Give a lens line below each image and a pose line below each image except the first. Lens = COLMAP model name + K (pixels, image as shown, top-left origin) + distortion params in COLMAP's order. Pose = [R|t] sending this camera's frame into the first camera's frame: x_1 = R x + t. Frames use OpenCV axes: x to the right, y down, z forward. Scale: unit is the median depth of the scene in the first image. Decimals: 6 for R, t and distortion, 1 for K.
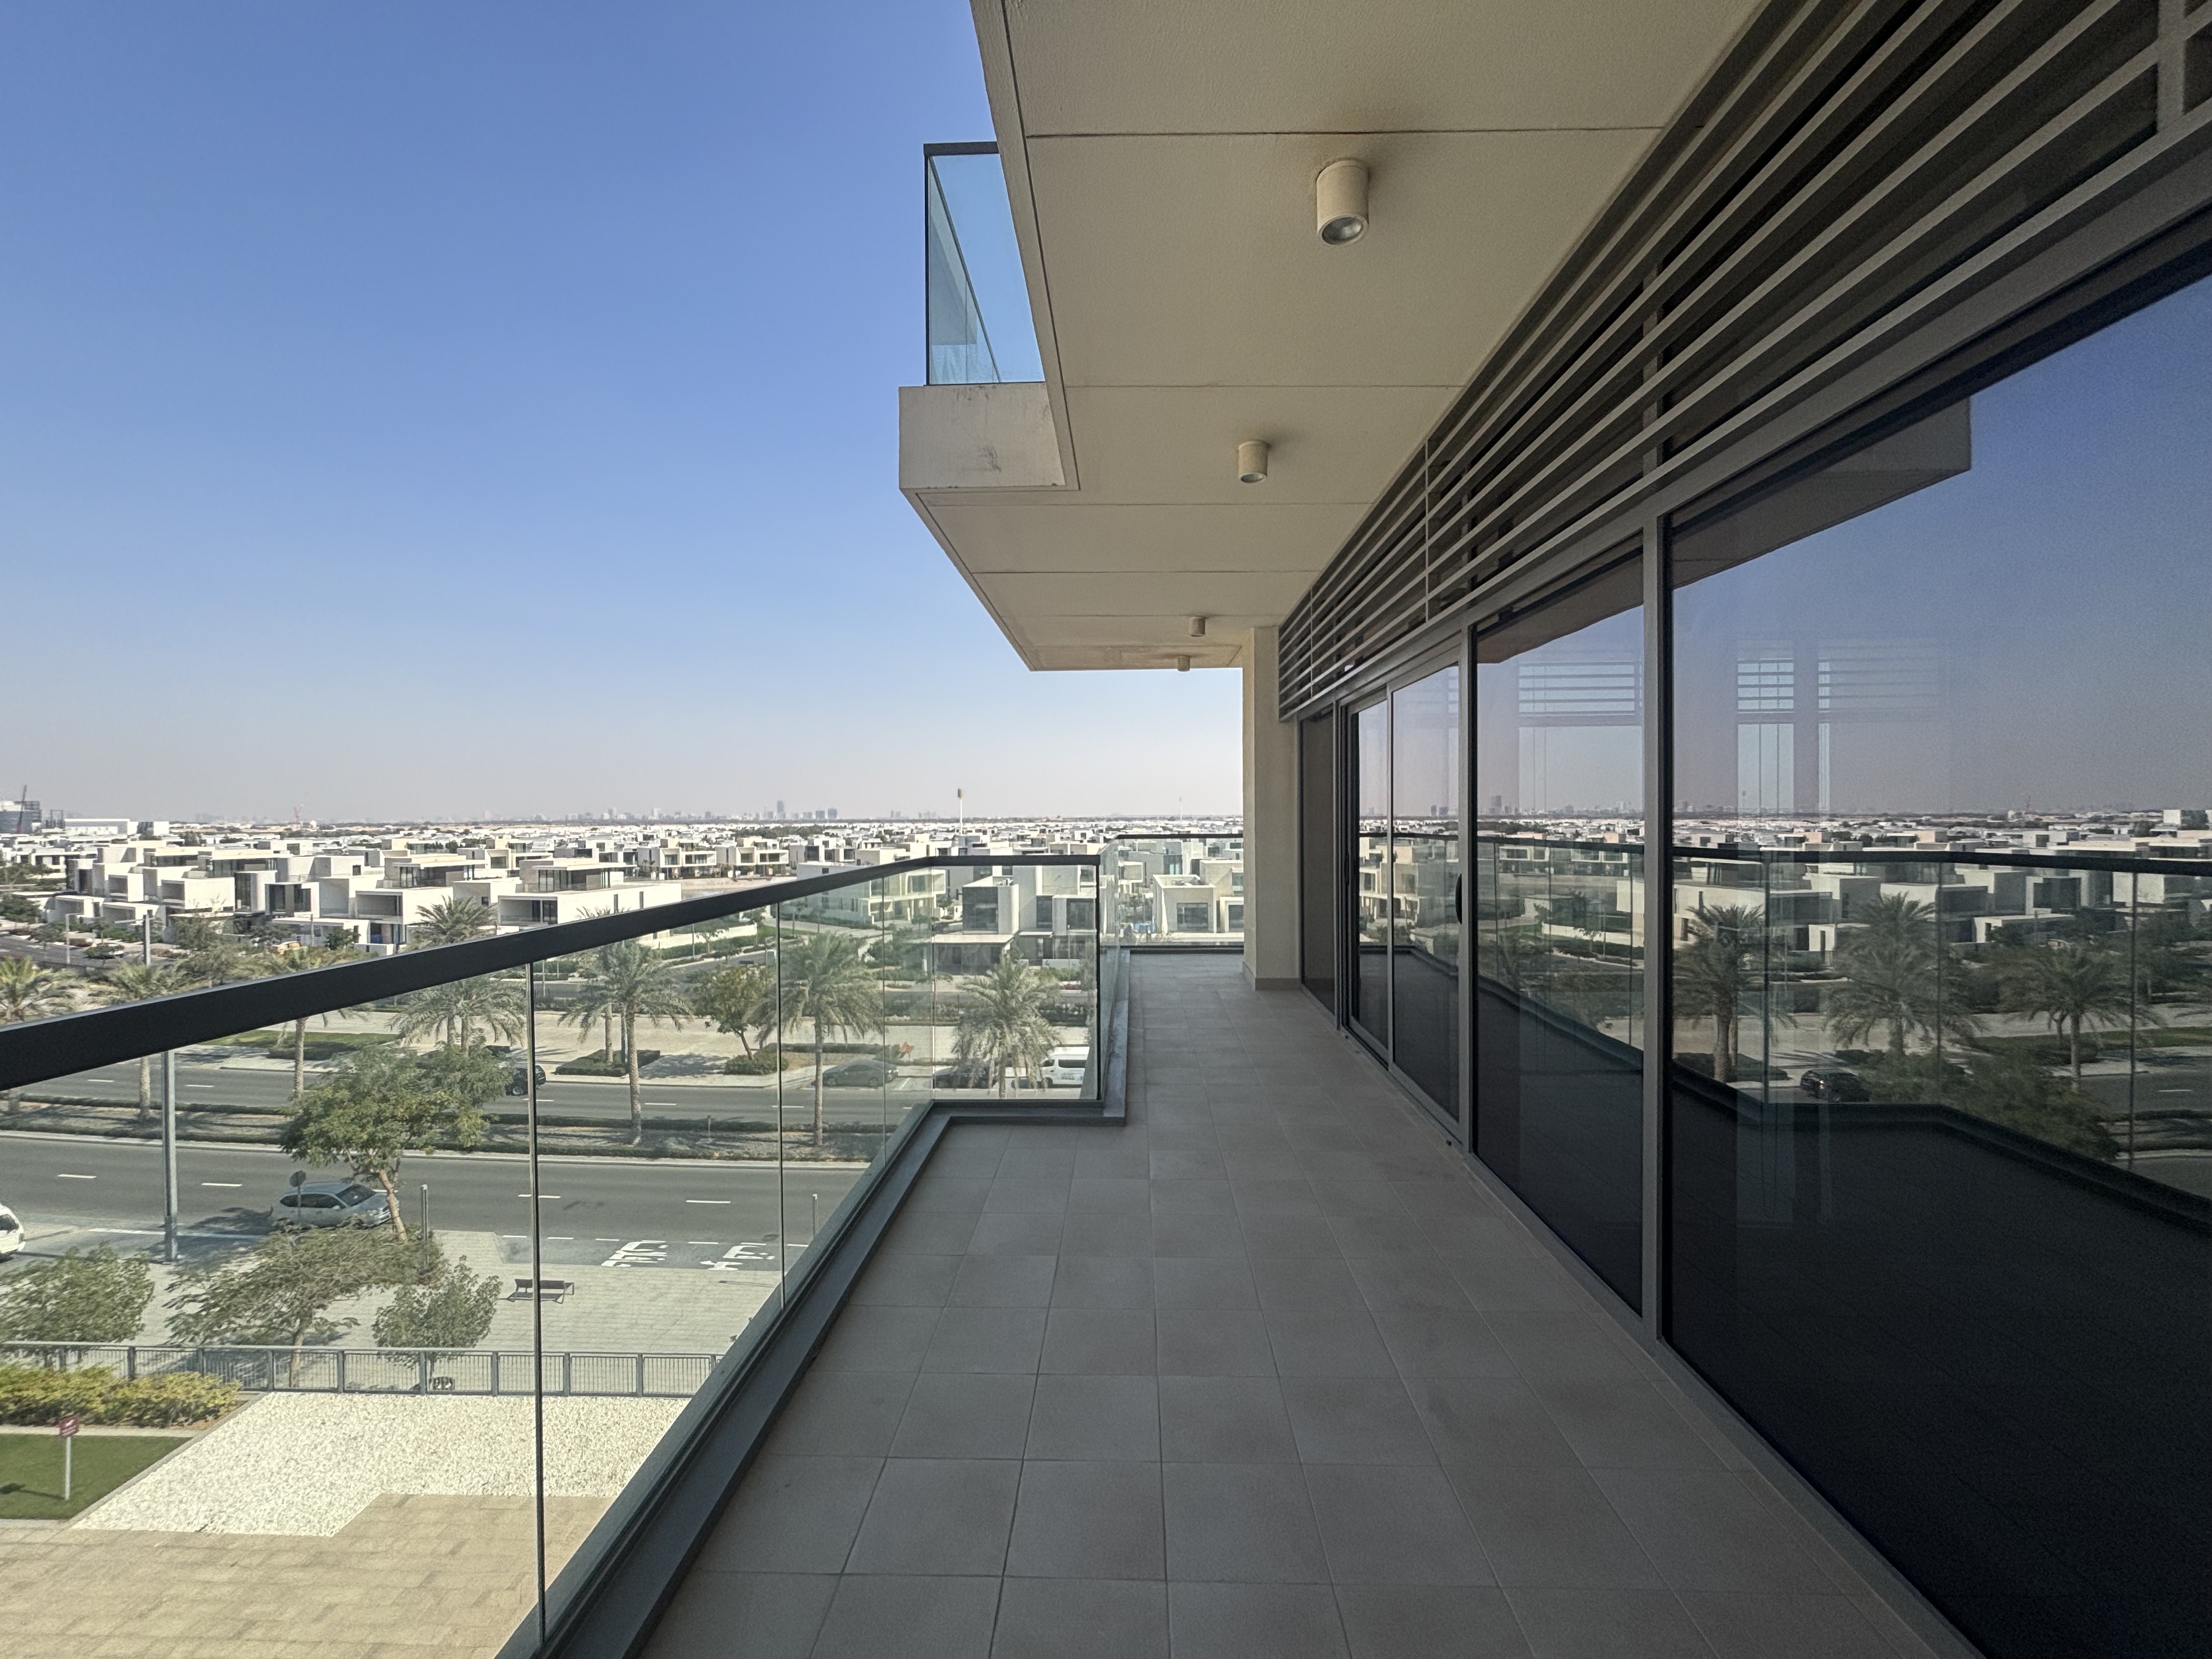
lens RADIAL K [[893.5, 0, 1104.9], [0, 893.5, 829.6], [0, 0, 1]] dist [-0.001409, -0.000301]
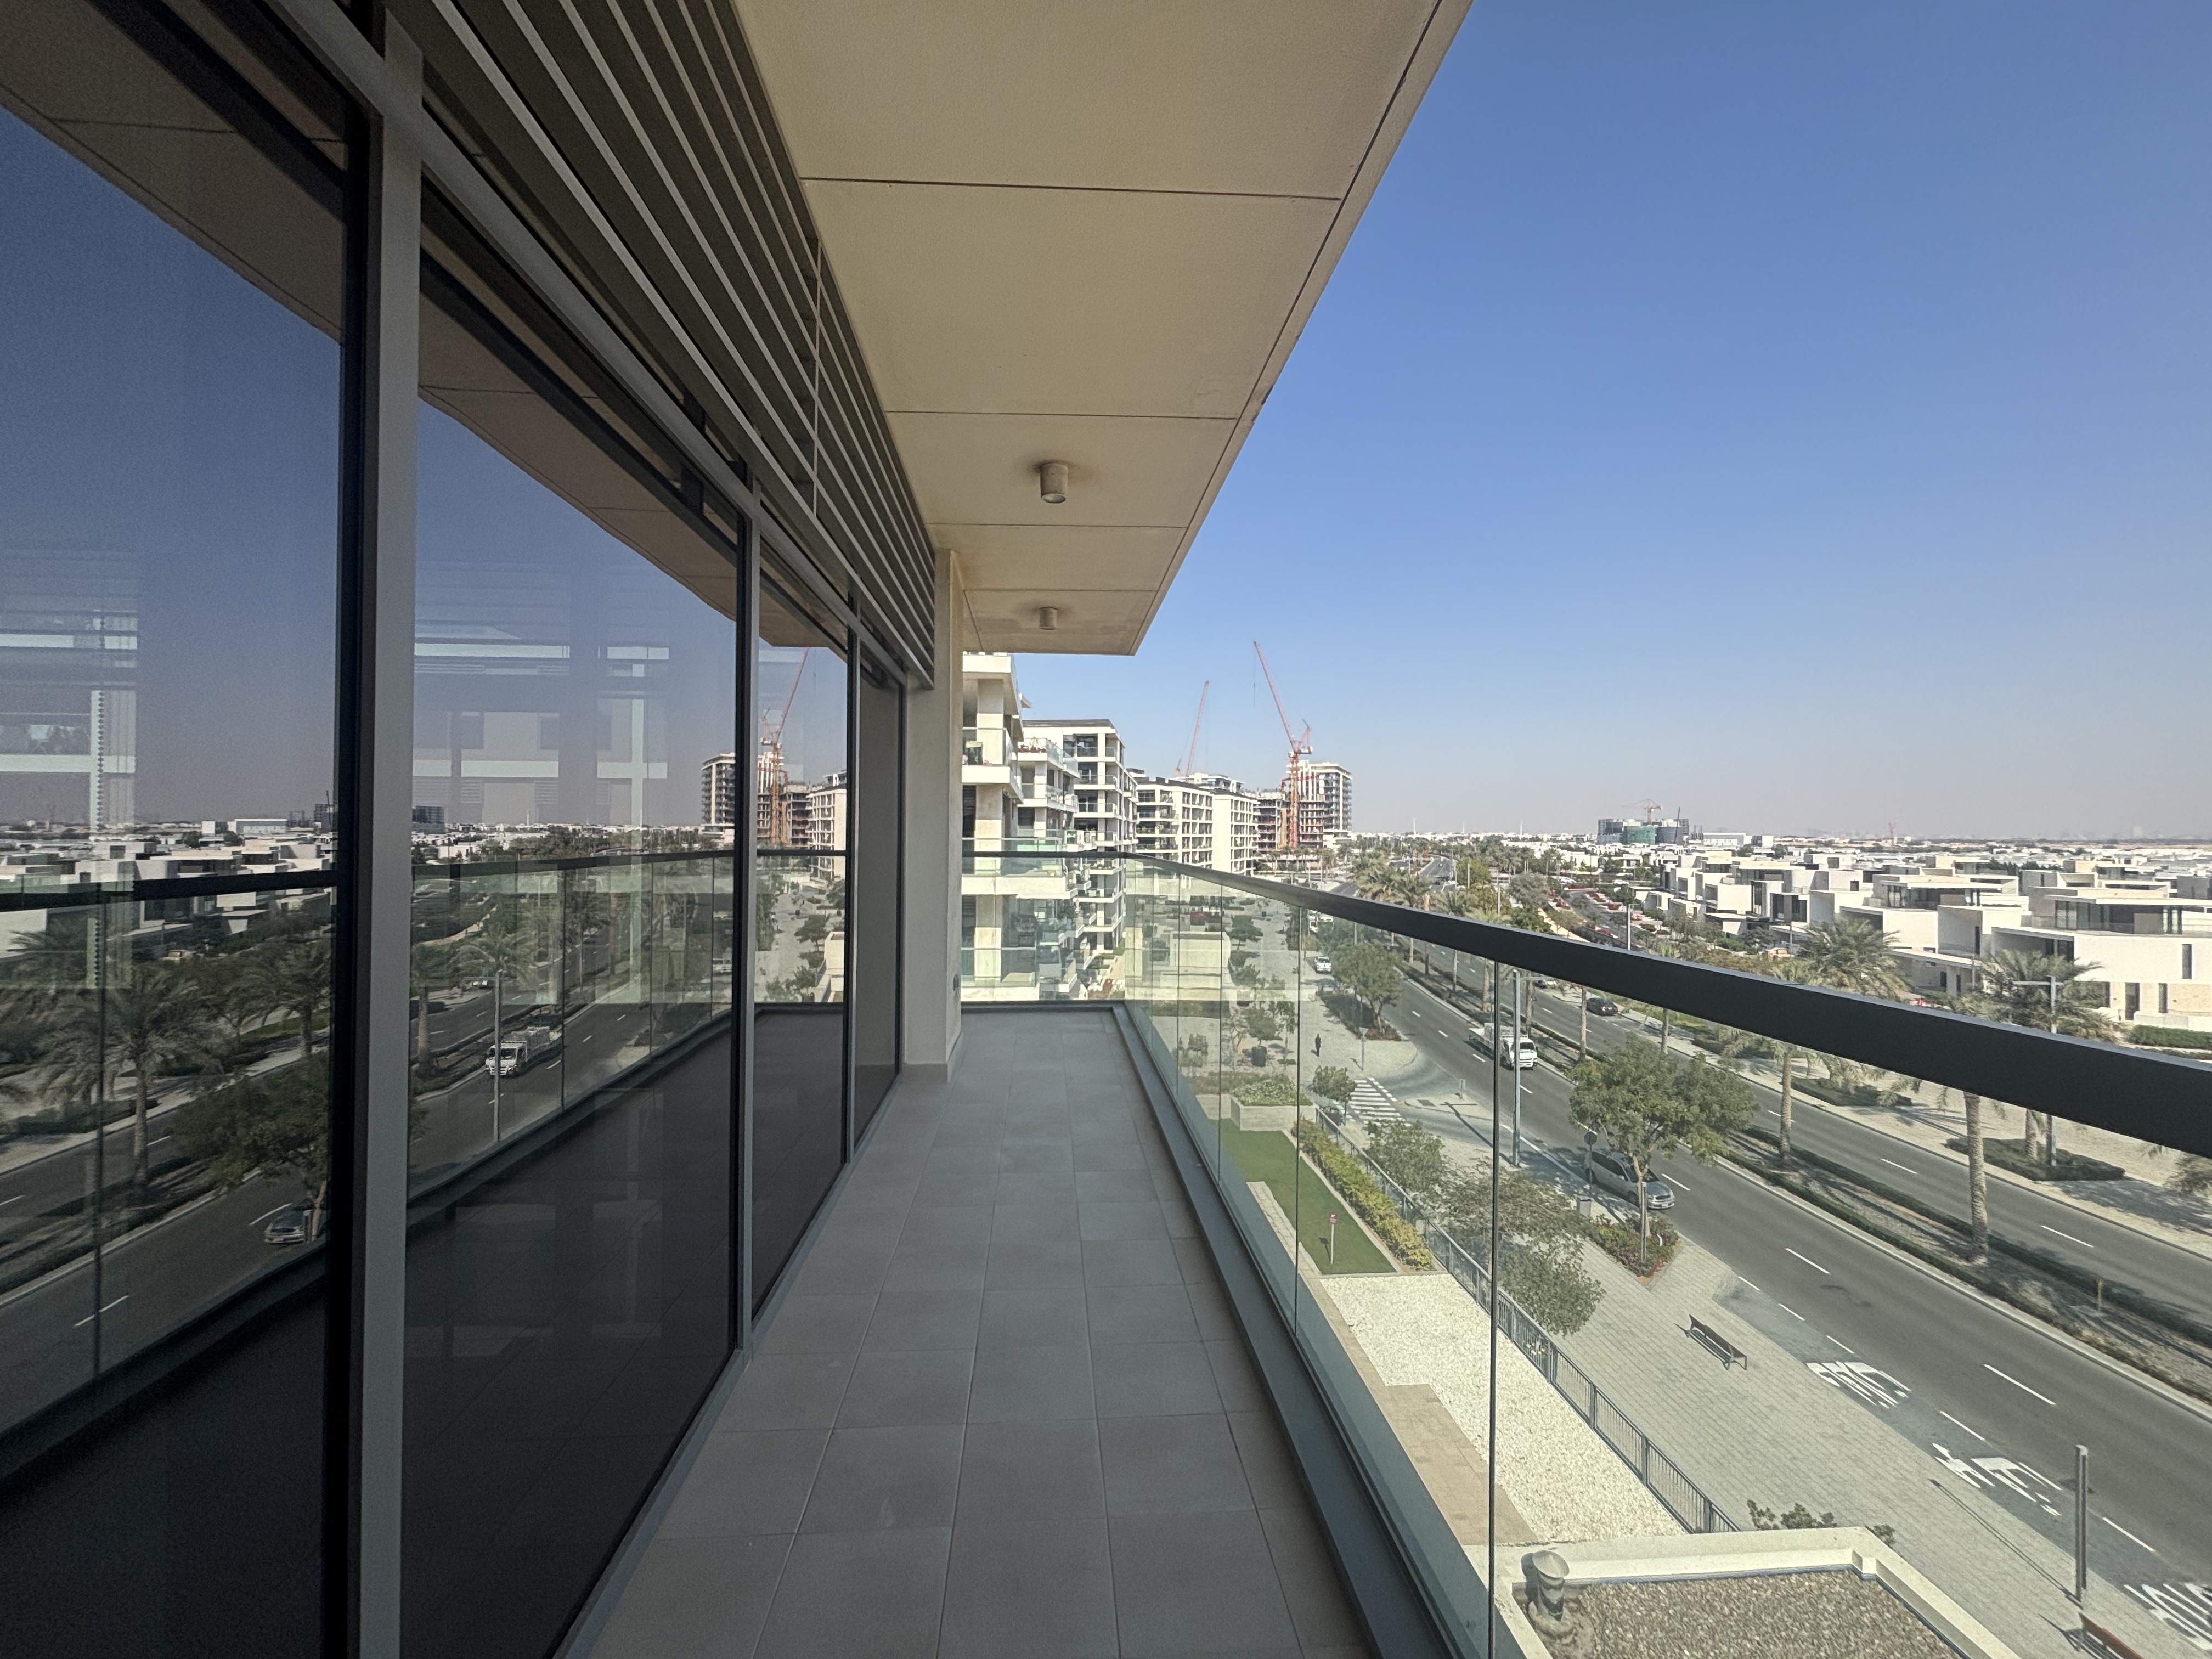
lens RADIAL K [[881.5, 0, 1093.7], [0, 881.5, 824.4], [0, 0, 1]] dist [-0.001603, -0.000469]
pose [[0.096010, -0.002940, -0.995376, 0.070025], [-0.019942, 0.999789, -0.004876, -0.001784], [0.995181, 0.020318, 0.095931, 0.082787]]
